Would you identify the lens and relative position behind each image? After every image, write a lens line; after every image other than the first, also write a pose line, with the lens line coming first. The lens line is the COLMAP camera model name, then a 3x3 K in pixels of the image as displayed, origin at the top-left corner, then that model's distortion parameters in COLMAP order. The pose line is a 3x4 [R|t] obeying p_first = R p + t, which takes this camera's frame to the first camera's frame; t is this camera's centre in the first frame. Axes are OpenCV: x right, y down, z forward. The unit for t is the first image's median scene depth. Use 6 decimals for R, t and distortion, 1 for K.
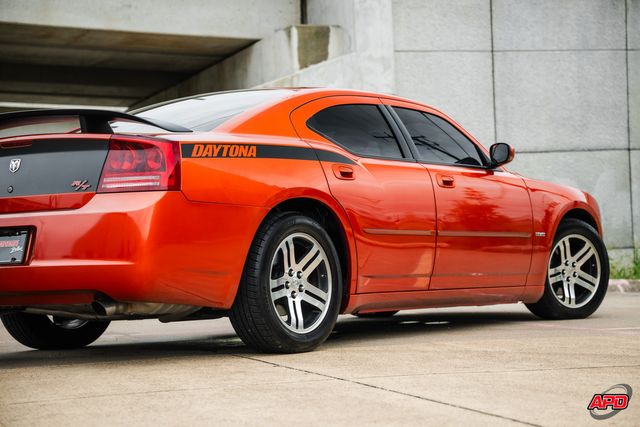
lens RADIAL K [[1207.0, 0, 332.6], [0, 1207.0, 212.7], [0, 0, 1]] dist [0.391988, 0.133227]
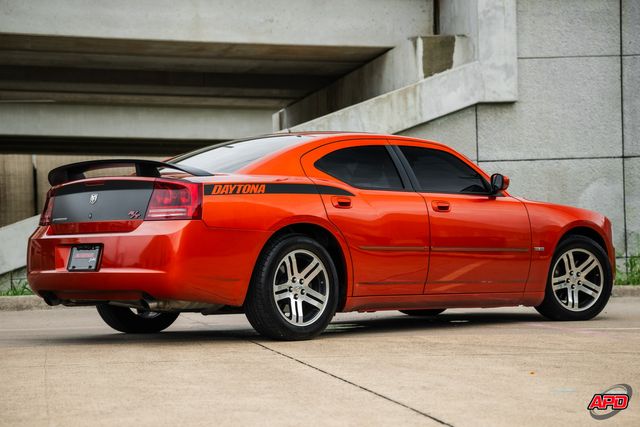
lens RADIAL K [[1271.0, 0, 320.0], [0, 1271.0, 213.5], [0, 0, 1]] dist [0.370408, 0.316220]
pose [[0.986719, 0.010190, -0.162118, 0.153715], [-0.008725, 0.999914, 0.009751, -0.025709], [0.162204, -0.008207, 0.986723, -0.255848]]
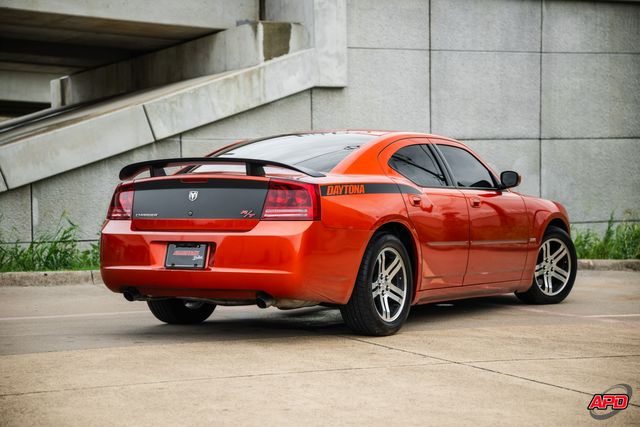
lens RADIAL K [[1149.4, 0, 320.0], [0, 1149.4, 213.5], [0, 0, 1]] dist [0.357852, 0.118313]
pose [[0.995967, 0.025947, 0.085887, -0.153199], [-0.029491, 0.998754, 0.040257, -0.050604], [-0.084736, -0.042627, 0.995491, -0.197919]]
